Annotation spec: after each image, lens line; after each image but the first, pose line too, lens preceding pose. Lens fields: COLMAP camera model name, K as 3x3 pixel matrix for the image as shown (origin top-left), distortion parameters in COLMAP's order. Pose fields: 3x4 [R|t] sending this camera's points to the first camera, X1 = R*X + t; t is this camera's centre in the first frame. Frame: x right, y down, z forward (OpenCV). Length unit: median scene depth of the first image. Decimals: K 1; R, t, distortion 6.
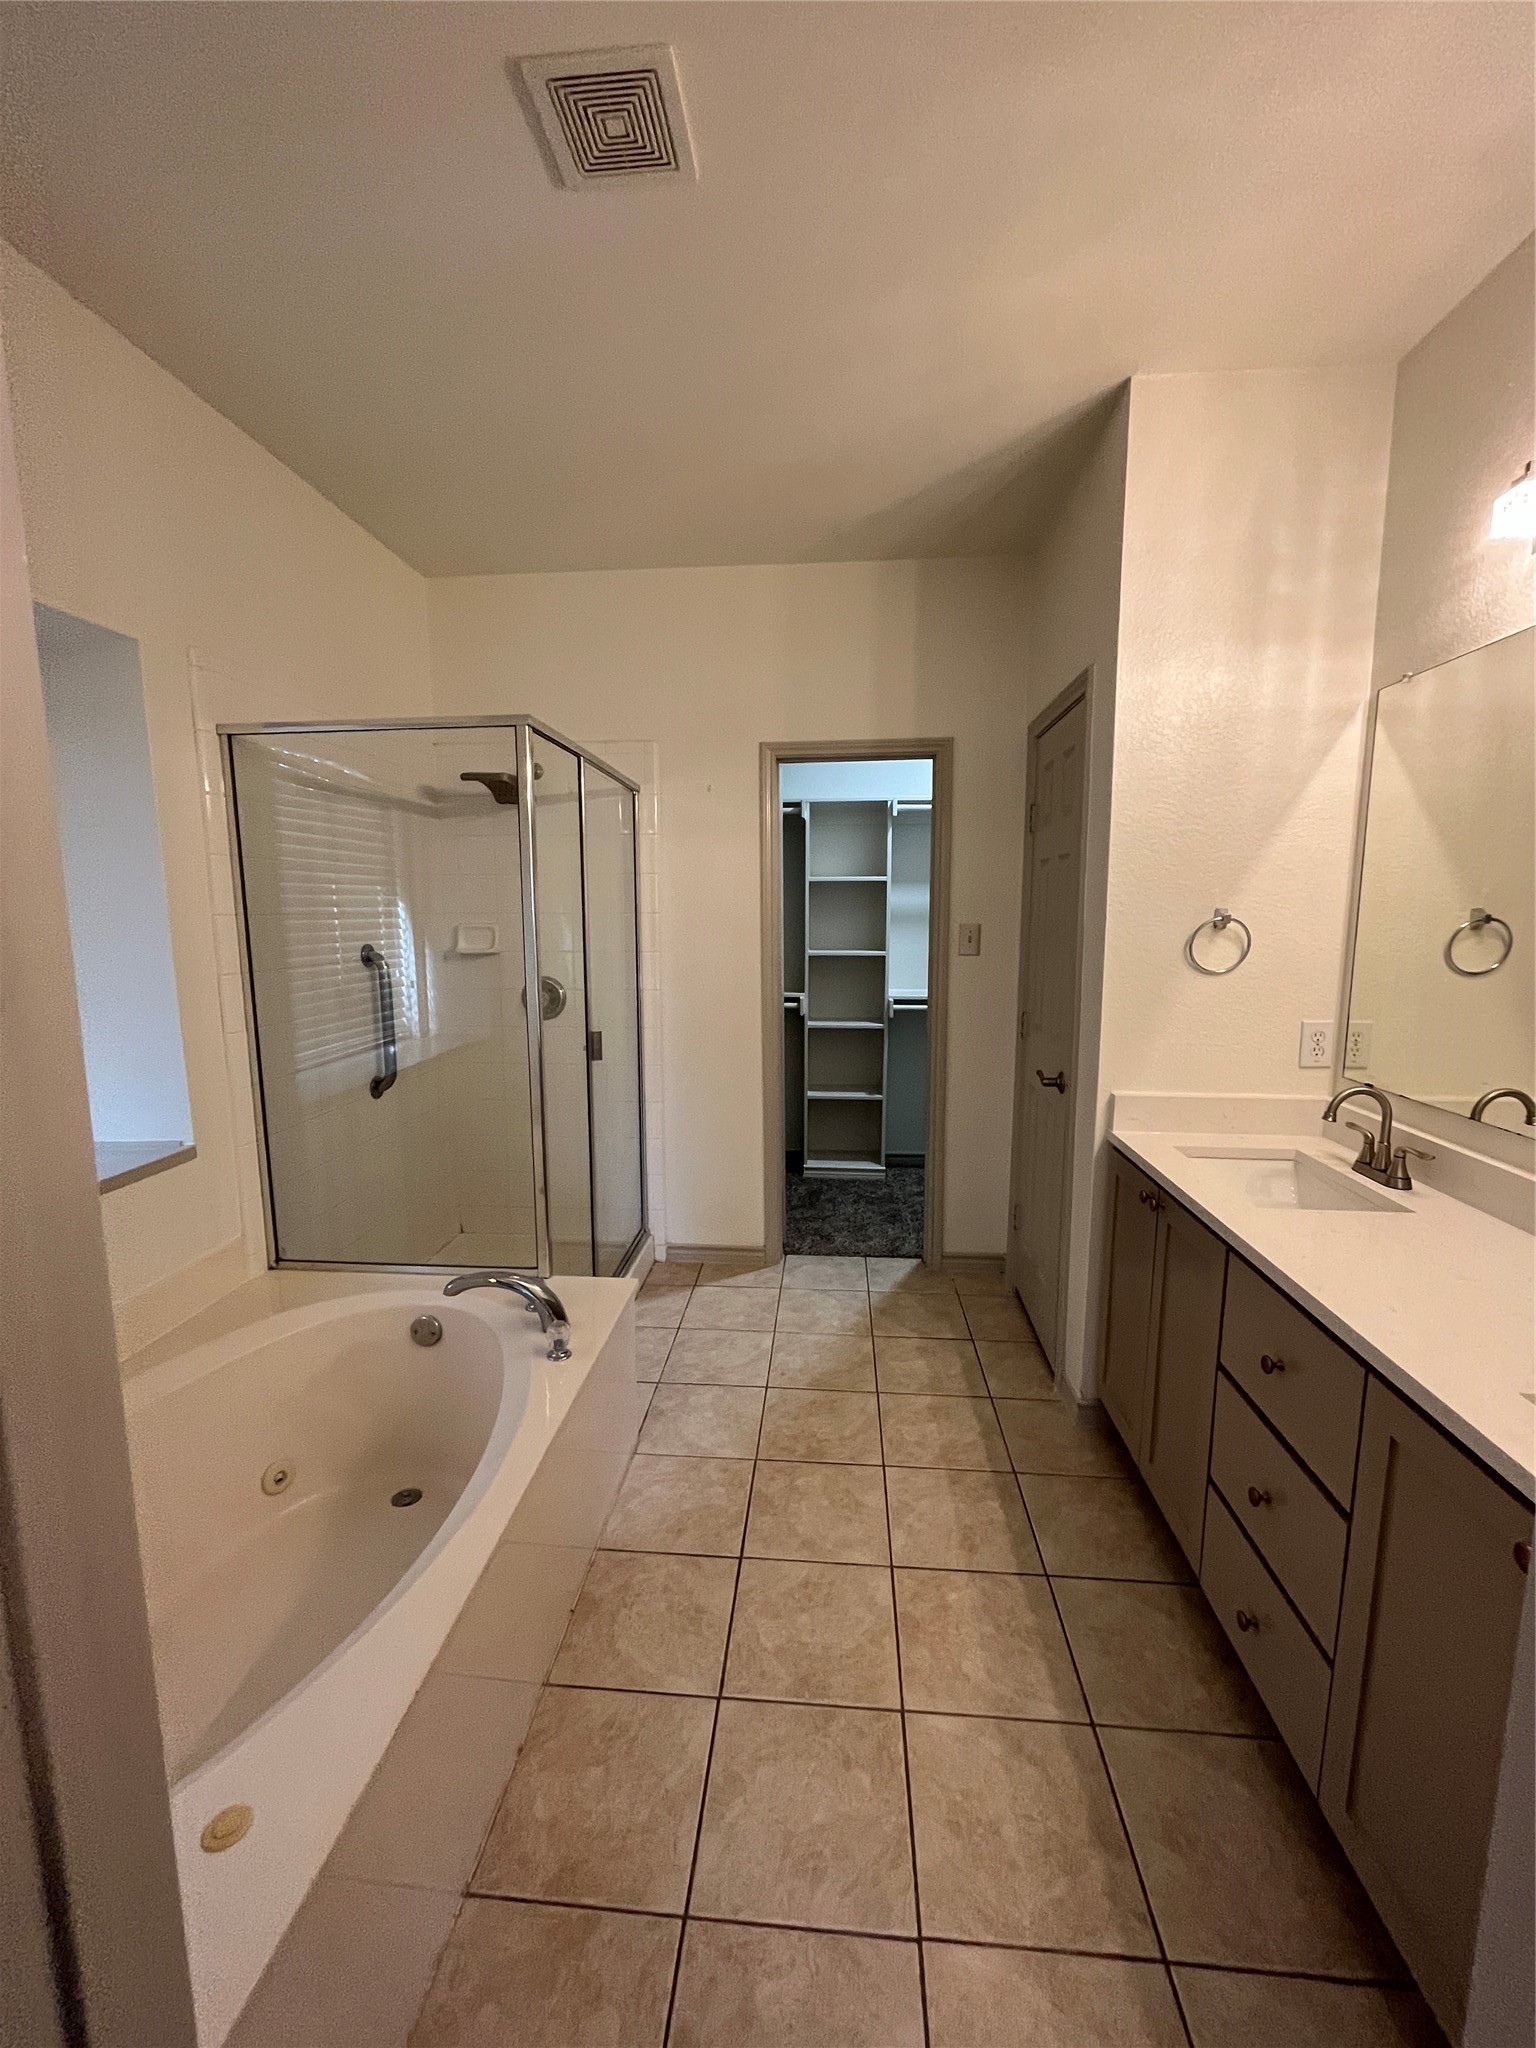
lens RADIAL K [[829.3, 0, 769.2], [0, 829.3, 1025.5], [0, 0, 1]] dist [0.005021, 0.000484]
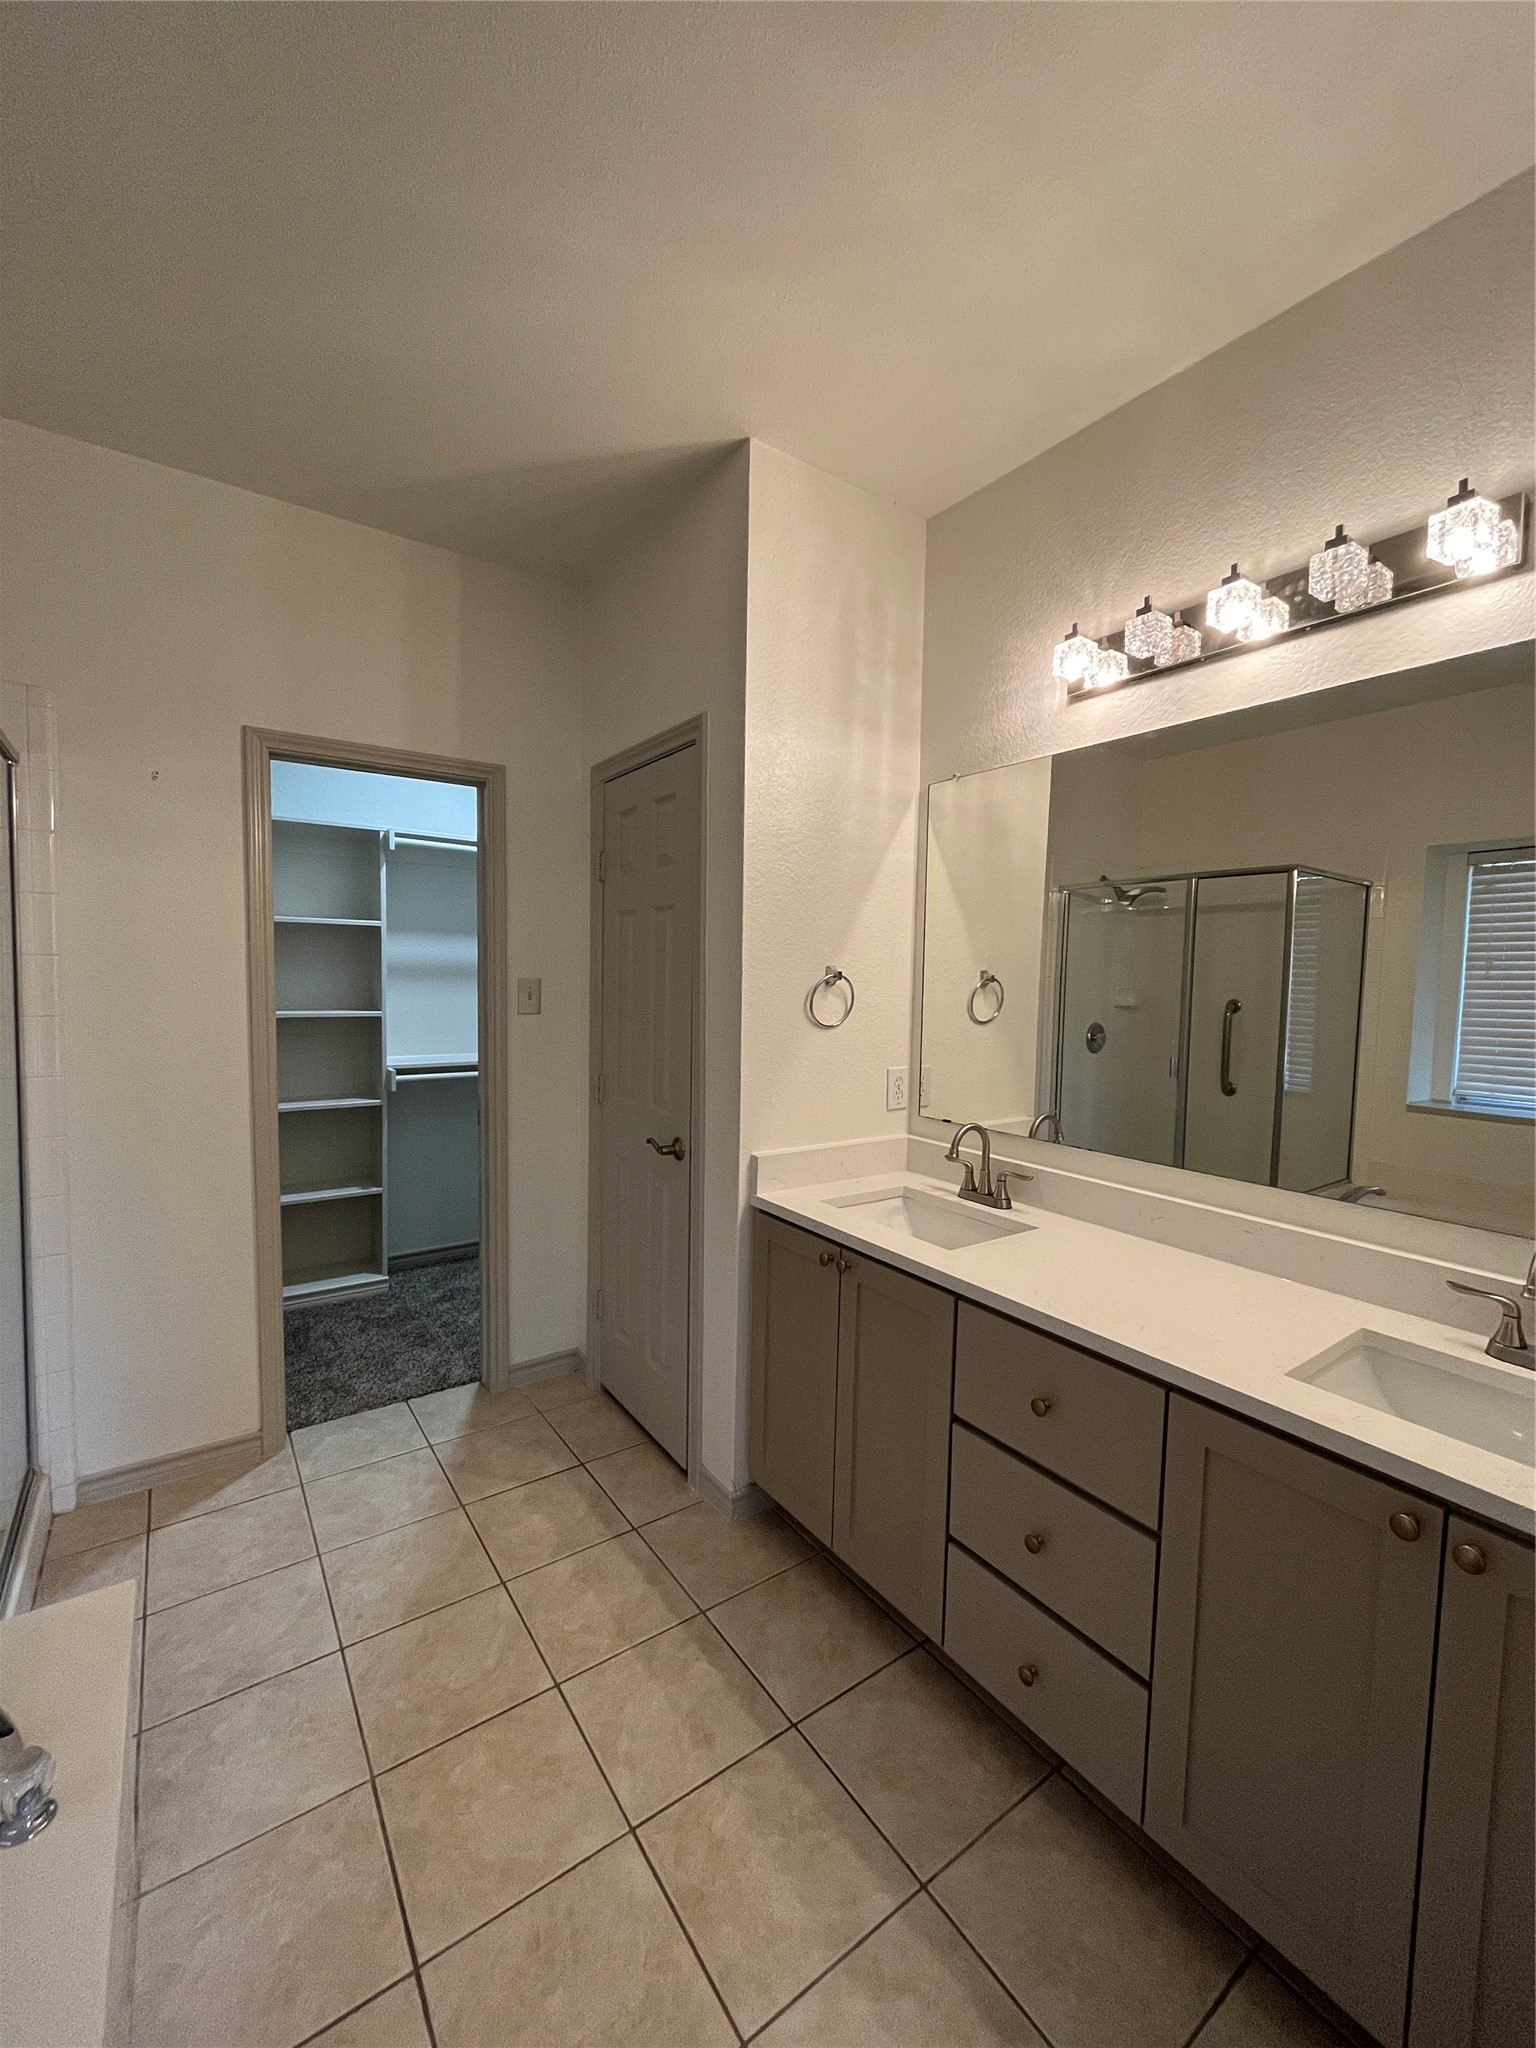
lens RADIAL K [[829.3, 0, 764.9], [0, 829.3, 1027.7], [0, 0, 1]] dist [0.005021, 0.000484]
pose [[0.766325, -0.024363, 0.641991, -0.185164], [0.068173, 0.996722, -0.043552, -0.021734], [-0.638826, 0.077141, 0.765474, 0.242920]]
